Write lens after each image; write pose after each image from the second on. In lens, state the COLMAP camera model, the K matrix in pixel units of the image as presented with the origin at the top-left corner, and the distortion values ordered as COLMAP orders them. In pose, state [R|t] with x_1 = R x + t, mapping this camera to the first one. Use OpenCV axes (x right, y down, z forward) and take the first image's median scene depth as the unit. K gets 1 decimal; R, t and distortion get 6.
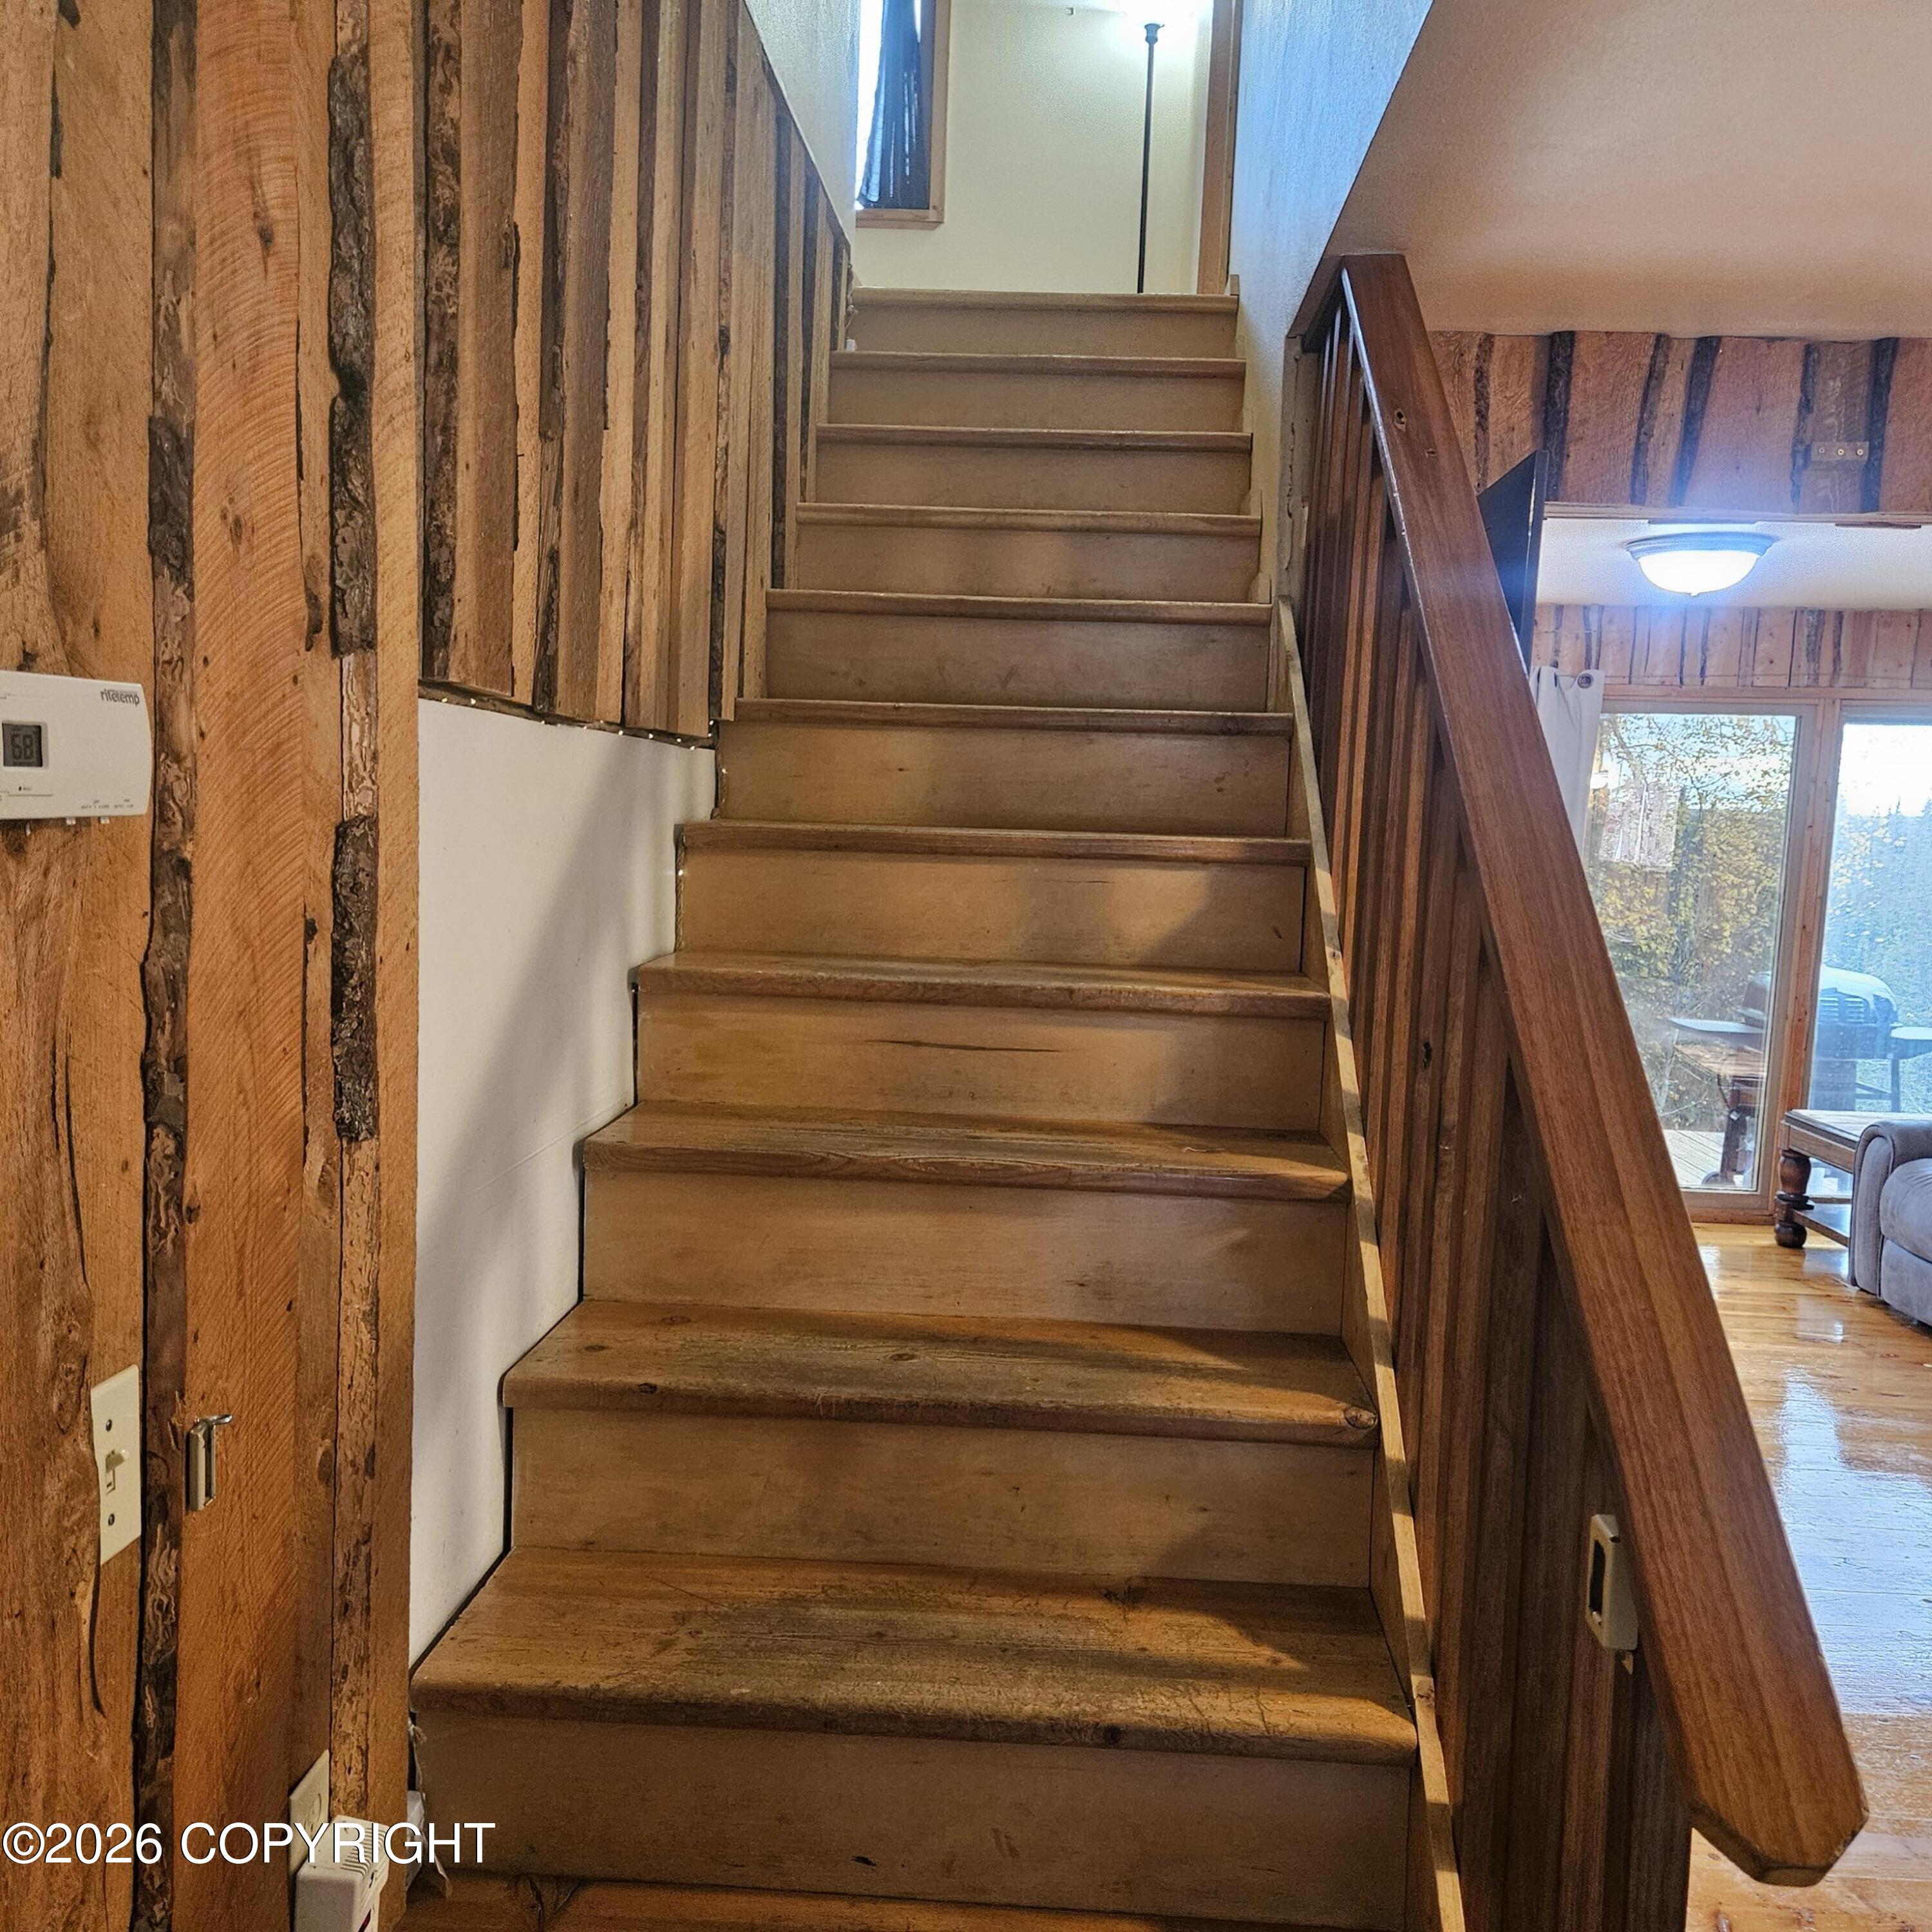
lens RADIAL K [[1706.4, 0, 967.2], [0, 1706.4, 965.6], [0, 0, 1]] dist [0.066710, -0.054413]
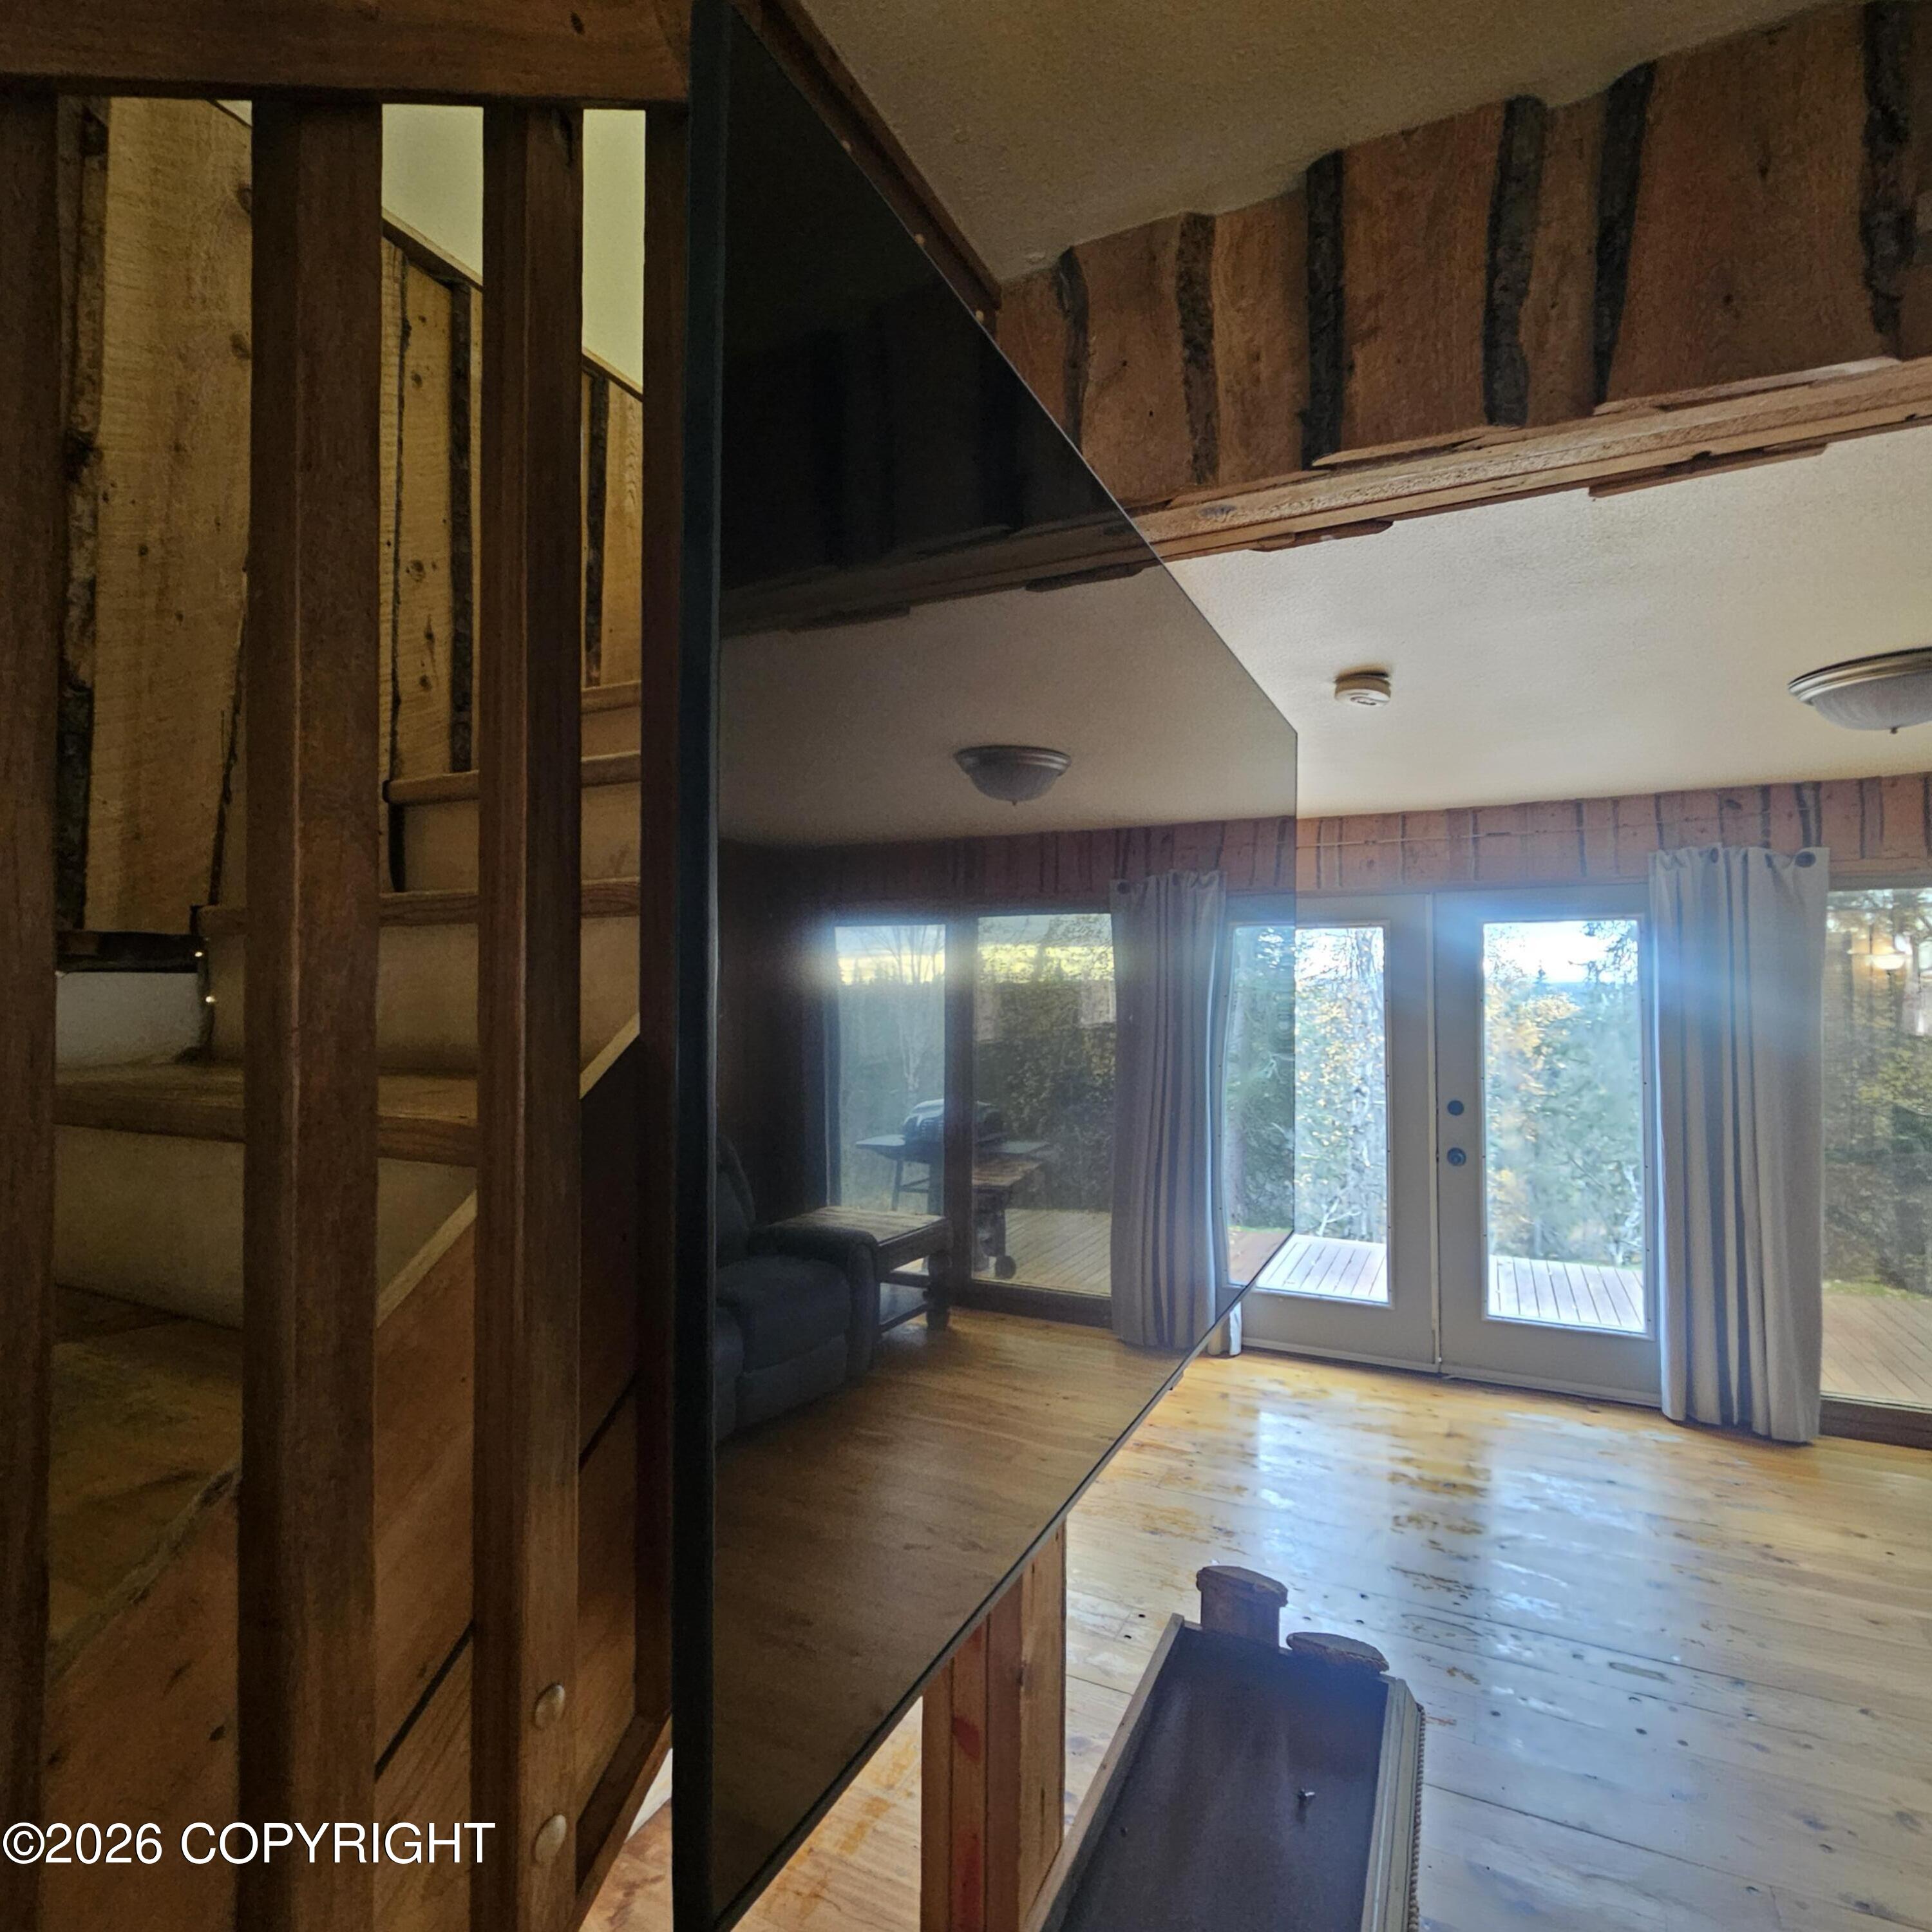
lens RADIAL K [[1062.1, 0, 964.0], [0, 1062.1, 957.1], [0, 0, 1]] dist [0.000894, -0.000324]
pose [[0.922939, -0.051499, -0.381486, 0.352013], [-0.001644, 0.990475, -0.137685, -0.068207], [0.384943, 0.127702, 0.914063, 0.672997]]
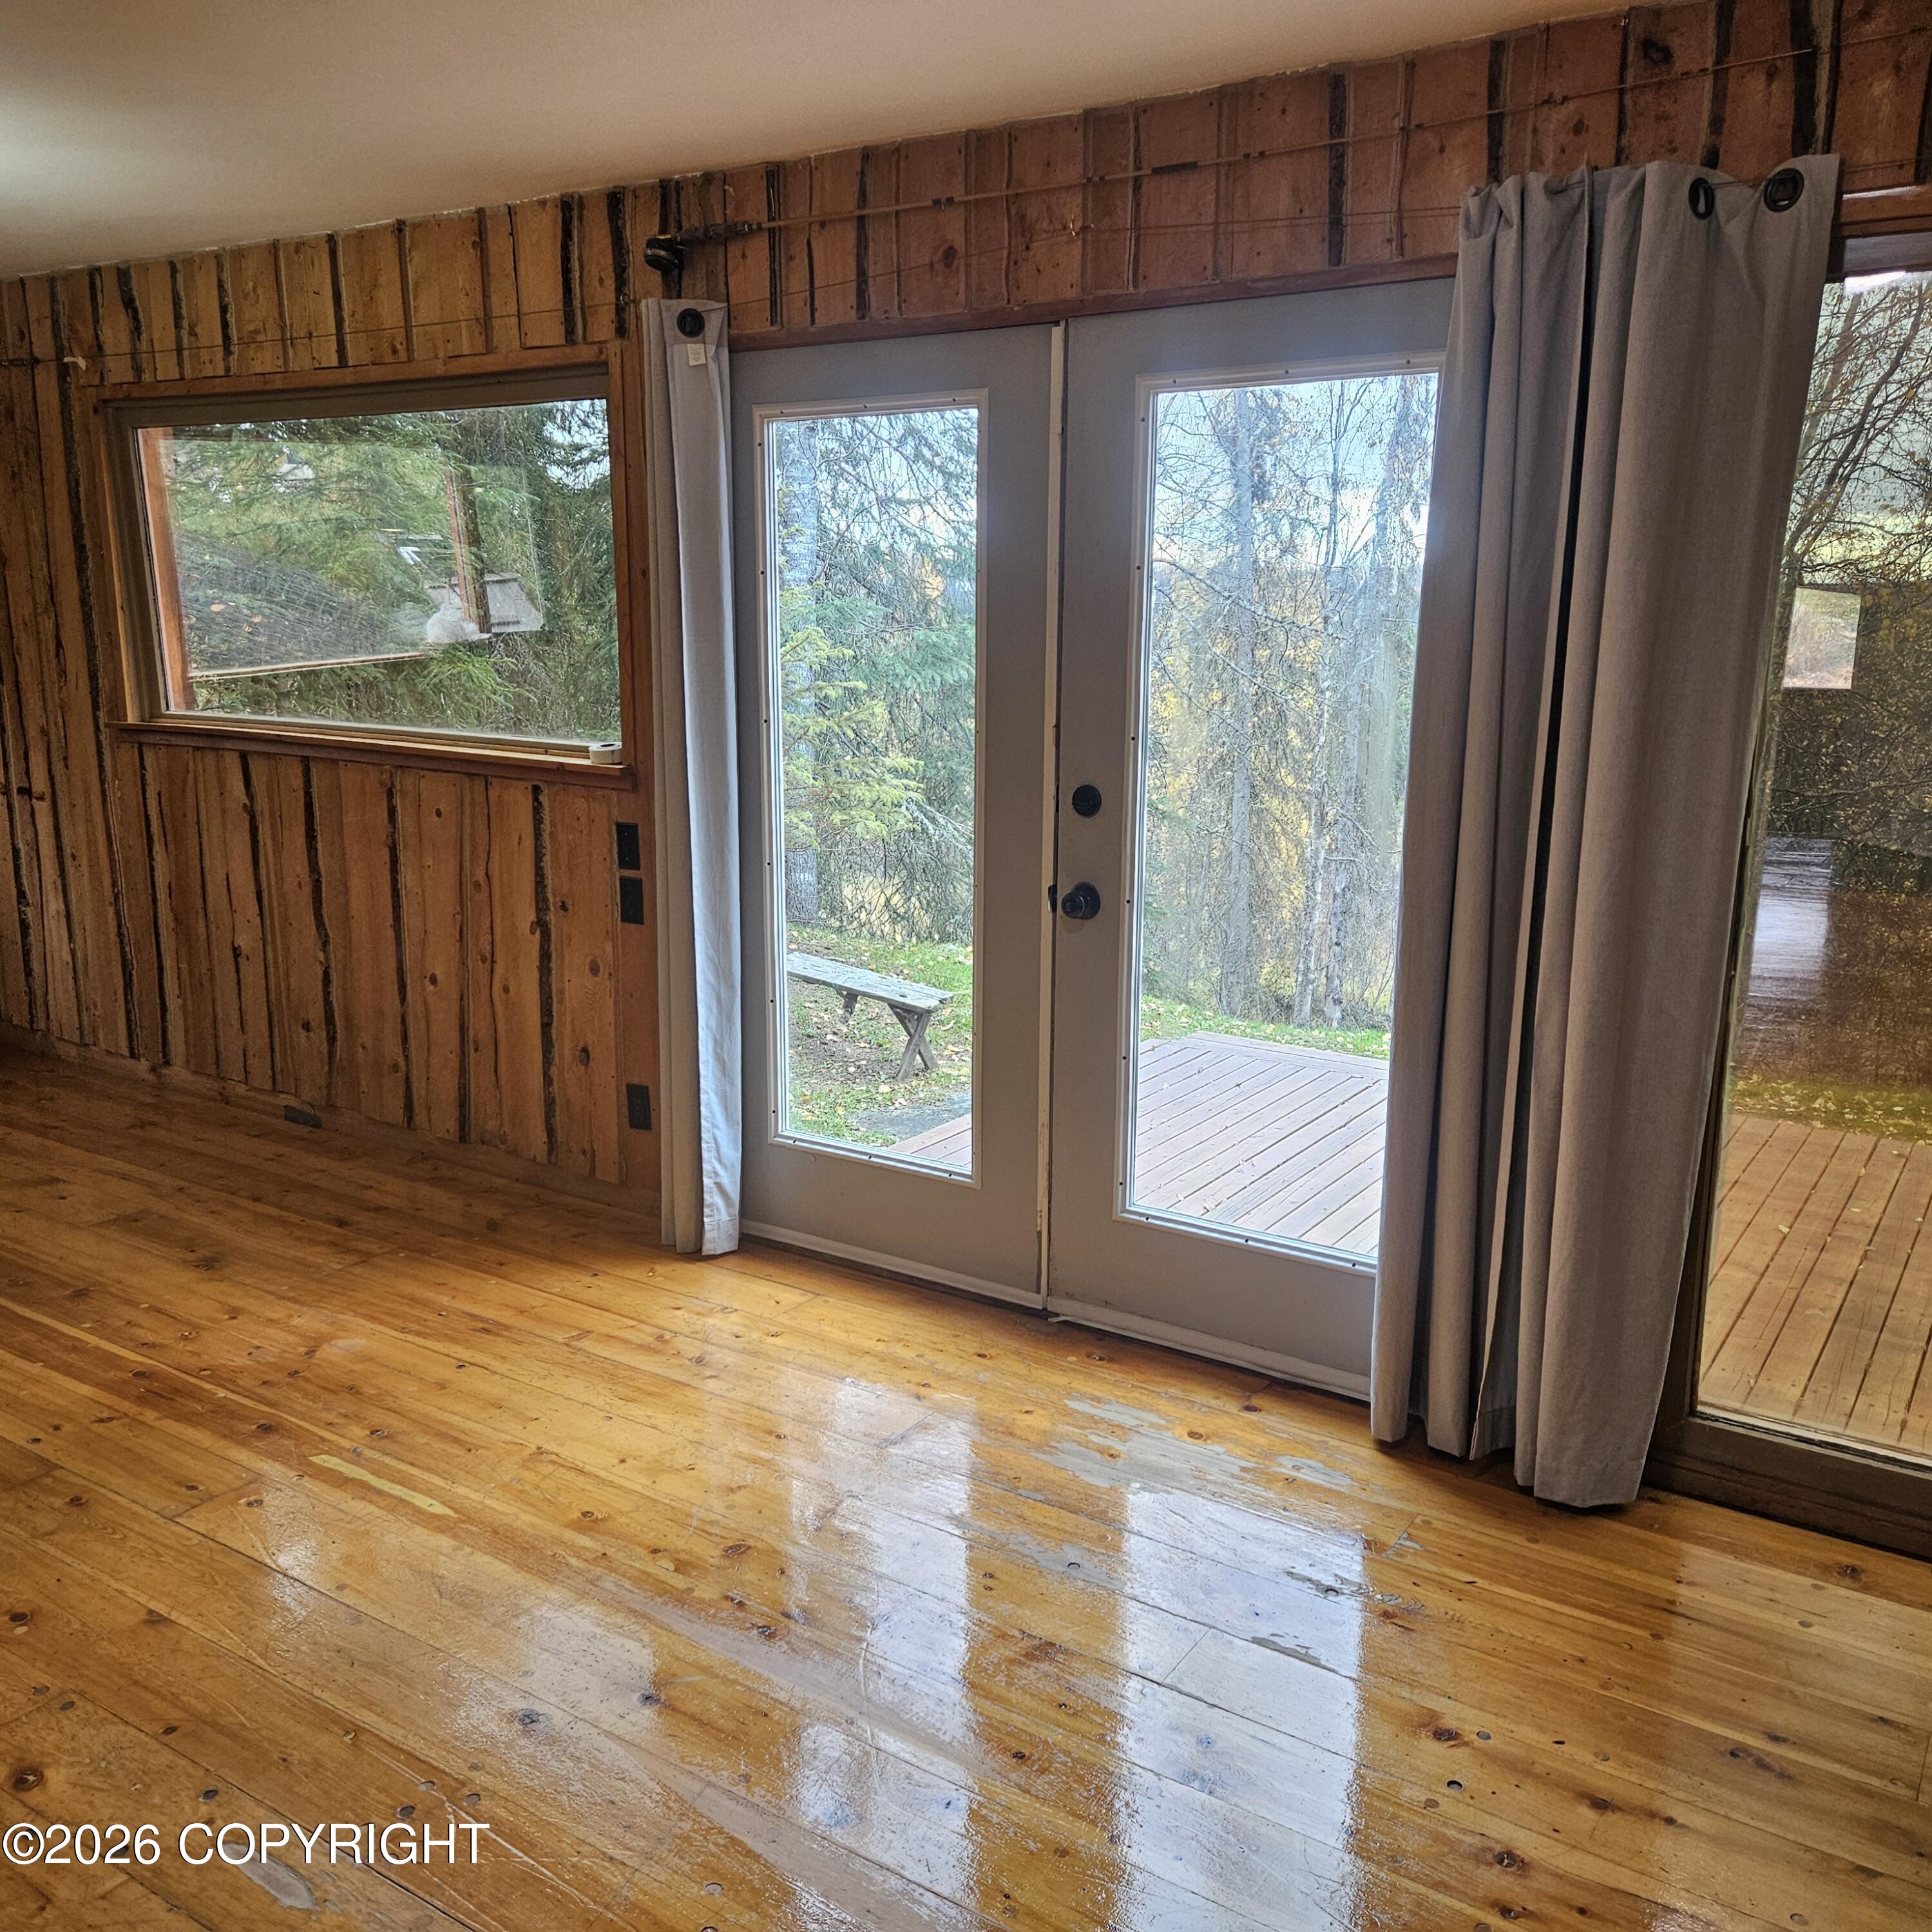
lens RADIAL K [[1706.4, 0, 963.1], [0, 1706.4, 964.0], [0, 0, 1]] dist [0.066710, -0.054413]
pose [[0.872660, 0.067872, -0.483588, 0.936903], [-0.014604, 0.993478, 0.113082, -0.086029], [0.488109, -0.091619, 0.867960, 1.327406]]
